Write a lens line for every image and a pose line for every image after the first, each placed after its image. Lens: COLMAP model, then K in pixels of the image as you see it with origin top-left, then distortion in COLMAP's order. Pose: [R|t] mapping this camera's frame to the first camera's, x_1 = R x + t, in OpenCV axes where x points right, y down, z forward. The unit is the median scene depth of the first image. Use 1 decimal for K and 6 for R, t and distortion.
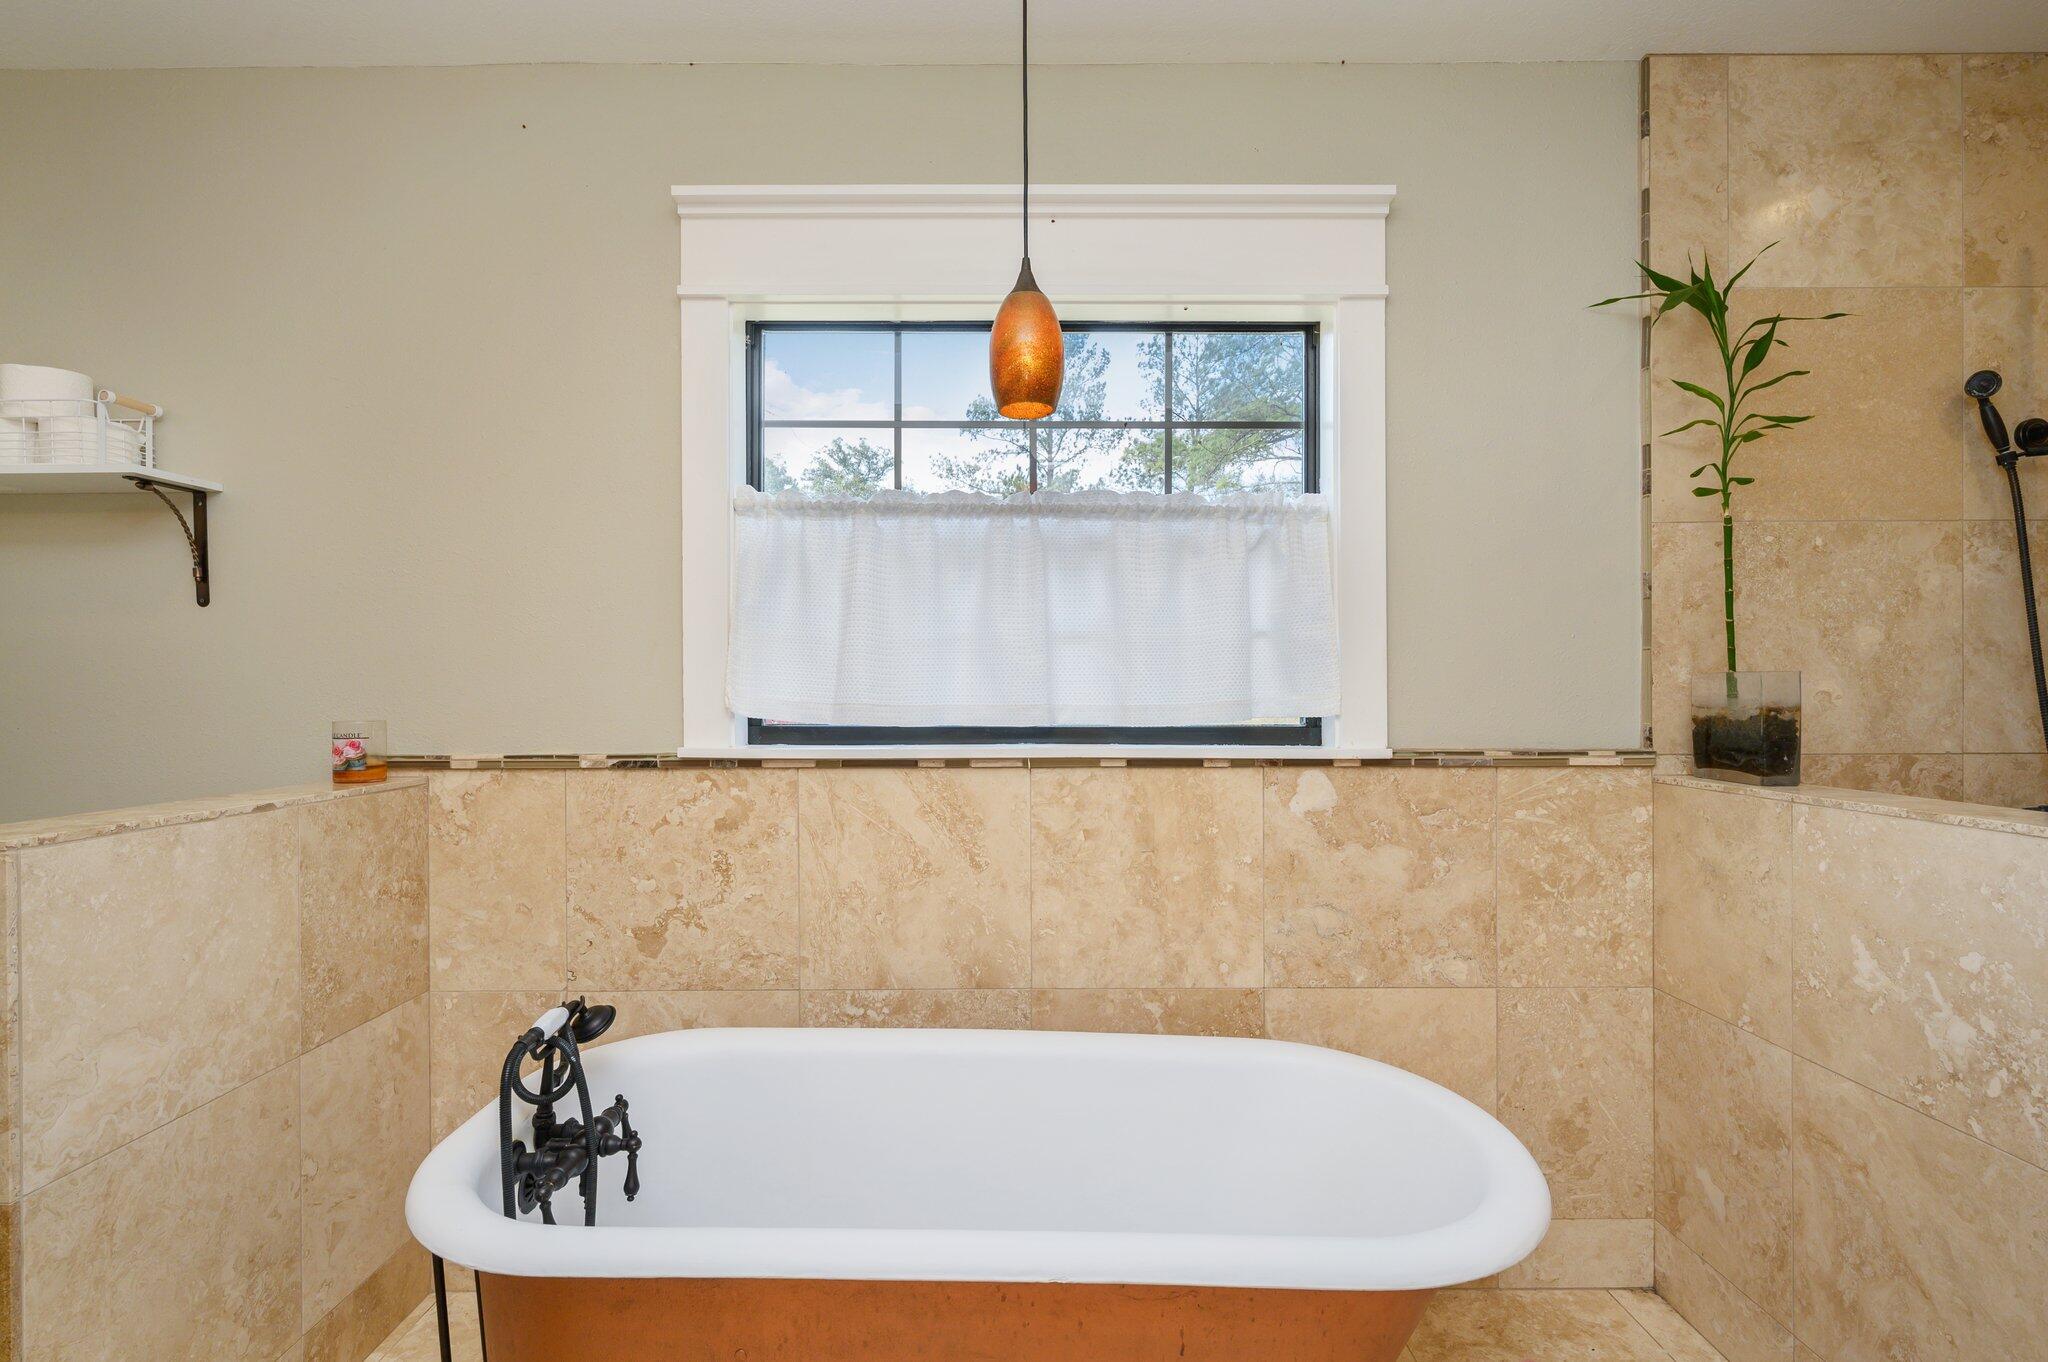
lens RADIAL K [[990.0, 0, 1015.6], [0, 990.0, 695.6], [0, 0, 1]] dist [-0.002606, 0.000526]
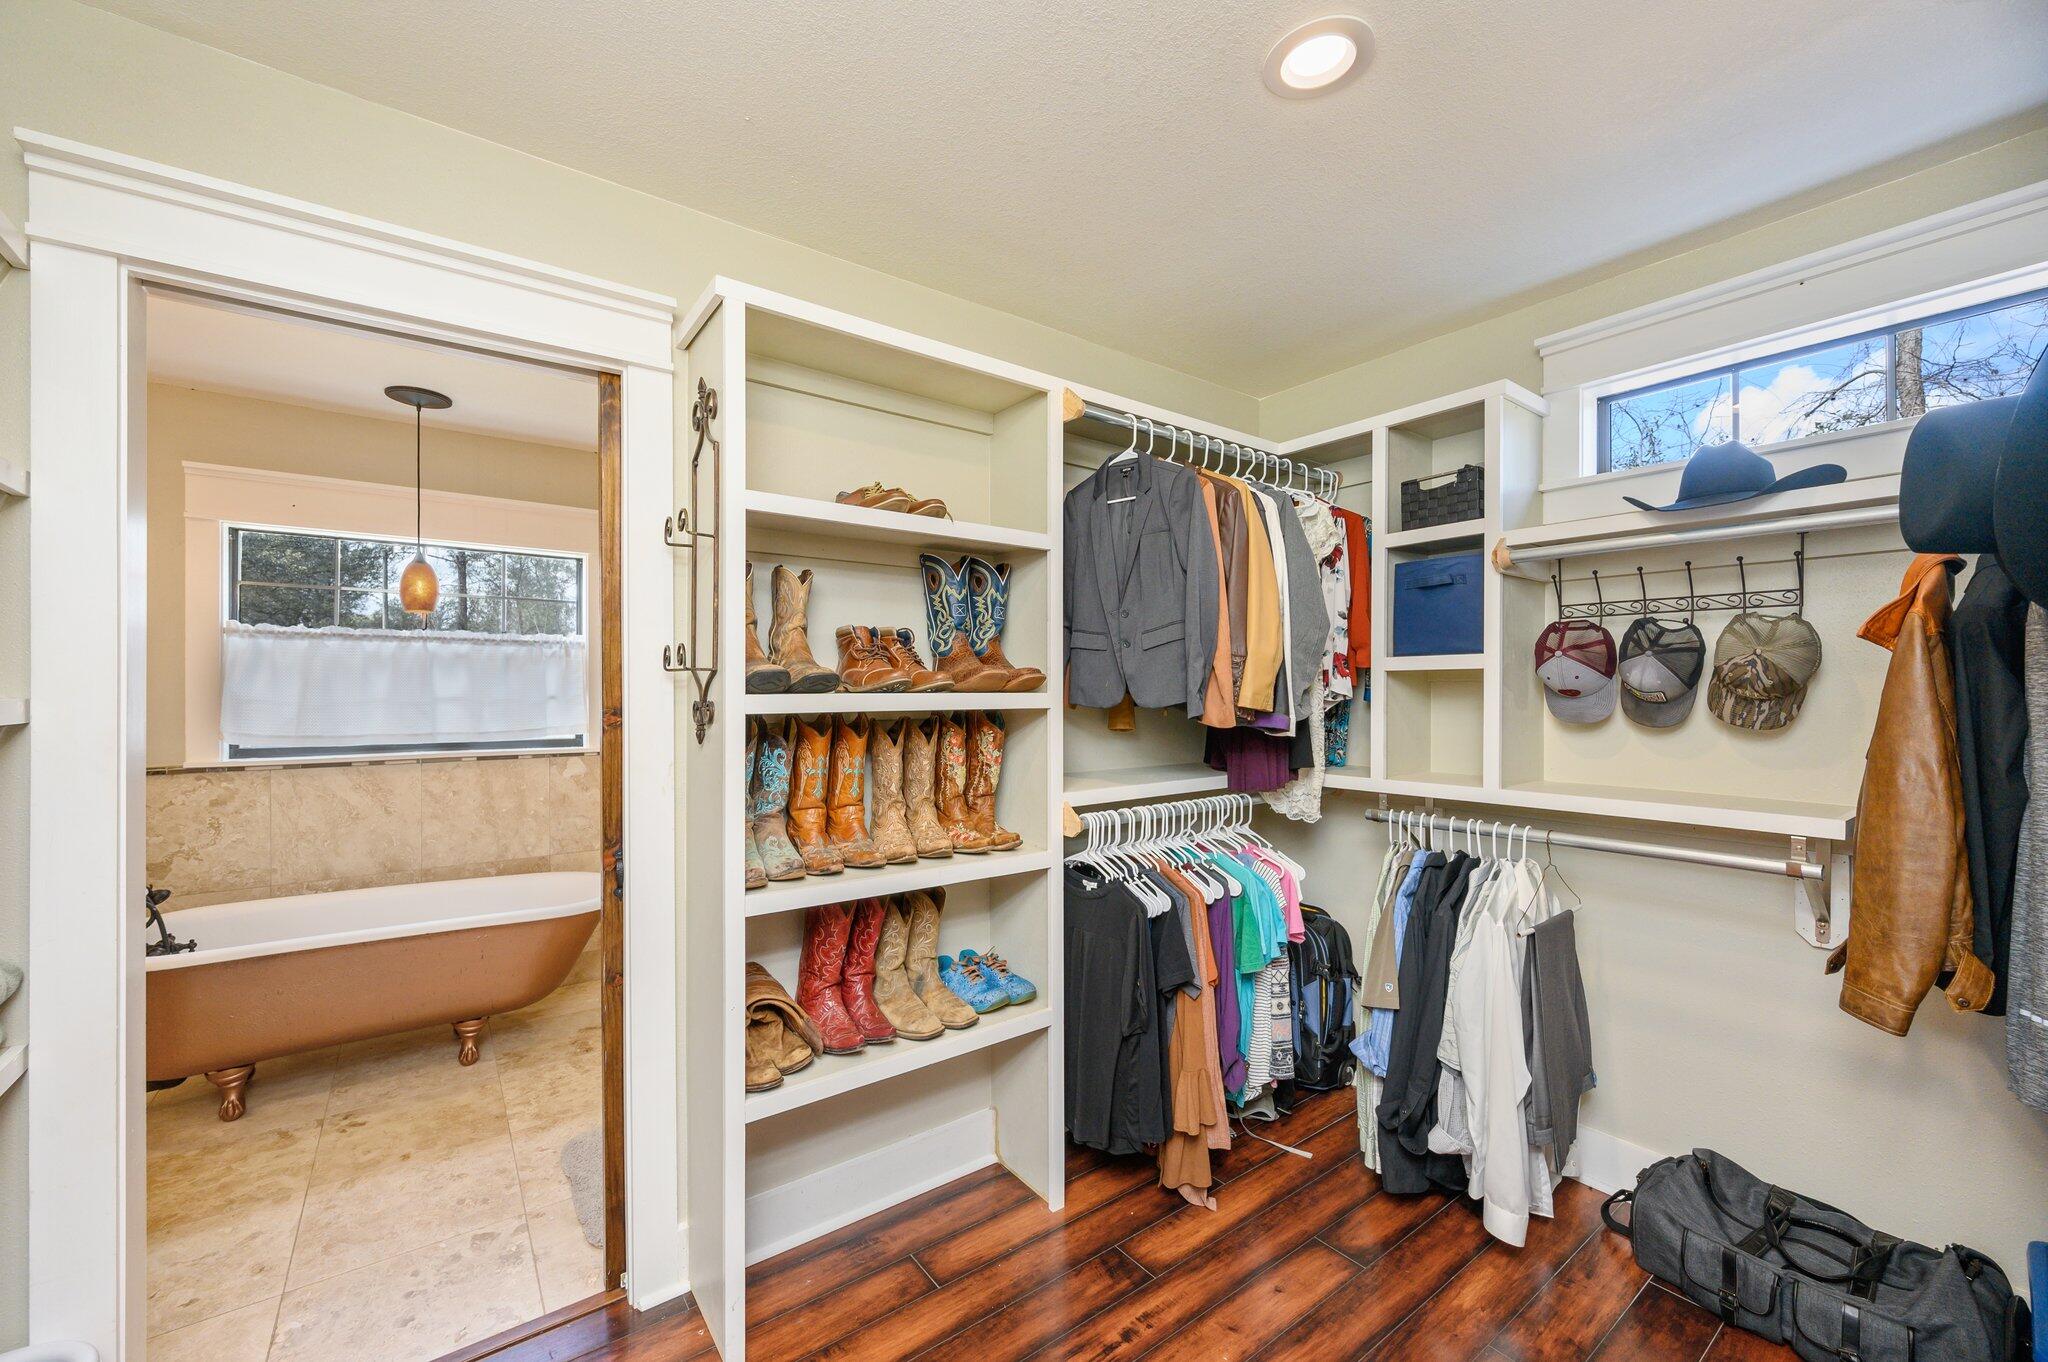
lens RADIAL K [[814.0, 0, 1030.9], [0, 814.0, 687.0], [0, 0, 1]] dist [-0.000679, 0.000547]
pose [[0.797212, 0.002755, 0.603694, 0.002795], [0.008073, 0.999852, -0.015224, -0.052578], [-0.603646, 0.017010, 0.797071, -1.160527]]
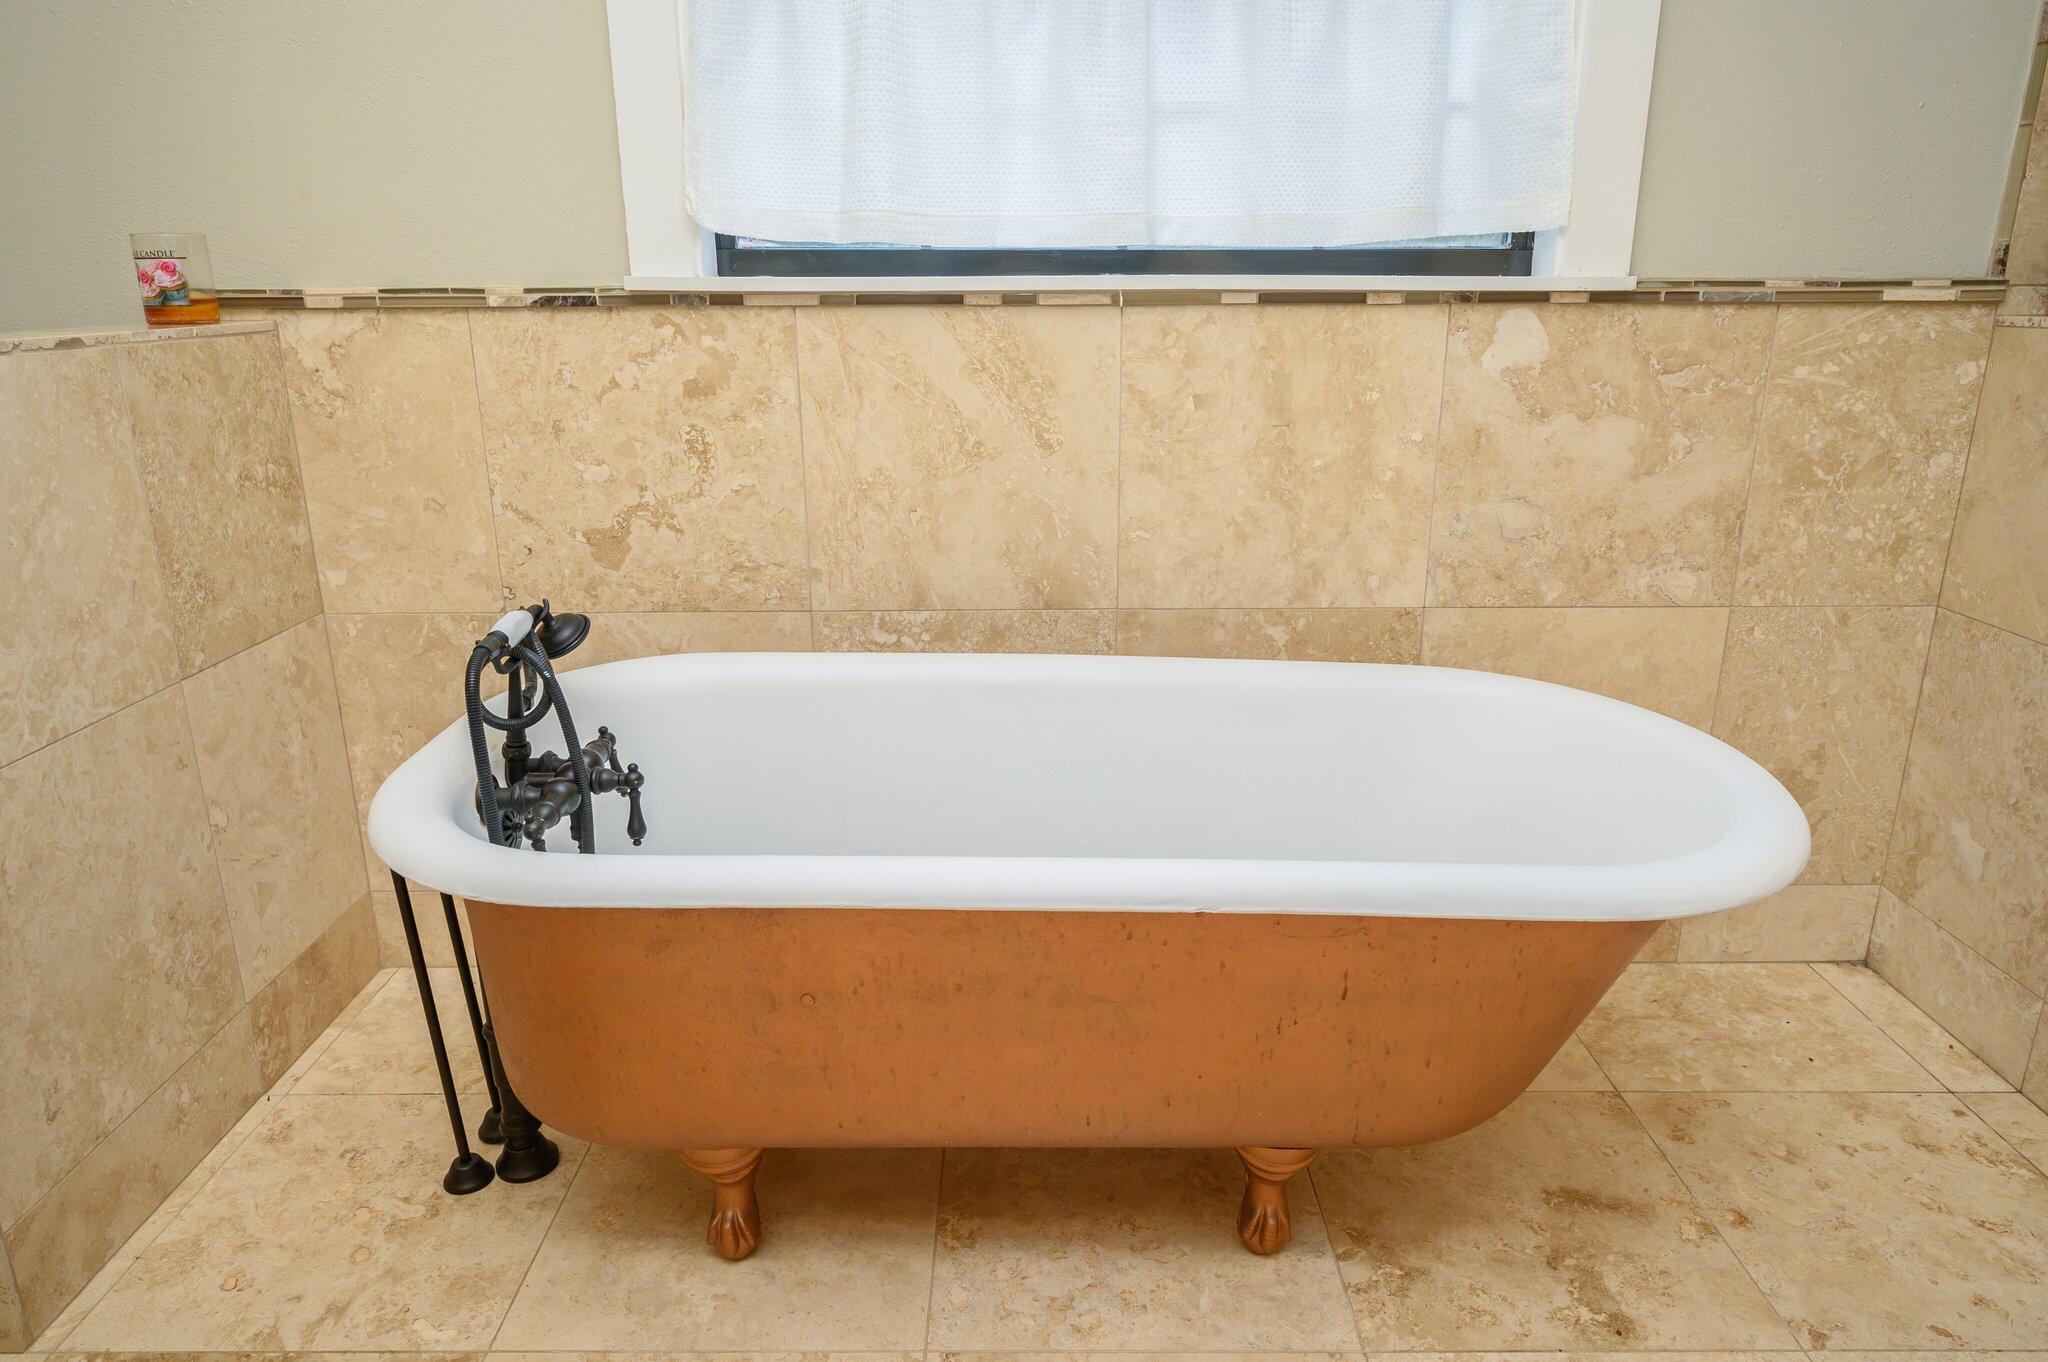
lens RADIAL K [[1319.9, 0, 1018.4], [0, 1319.9, 684.4], [0, 0, 1]] dist [-0.003262, 0.000040]
pose [[0.999999, -0.001569, 0.000433, -0.060546], [0.001374, 0.956582, 0.291459, 0.056893], [-0.000872, -0.291458, 0.956583, 0.015911]]
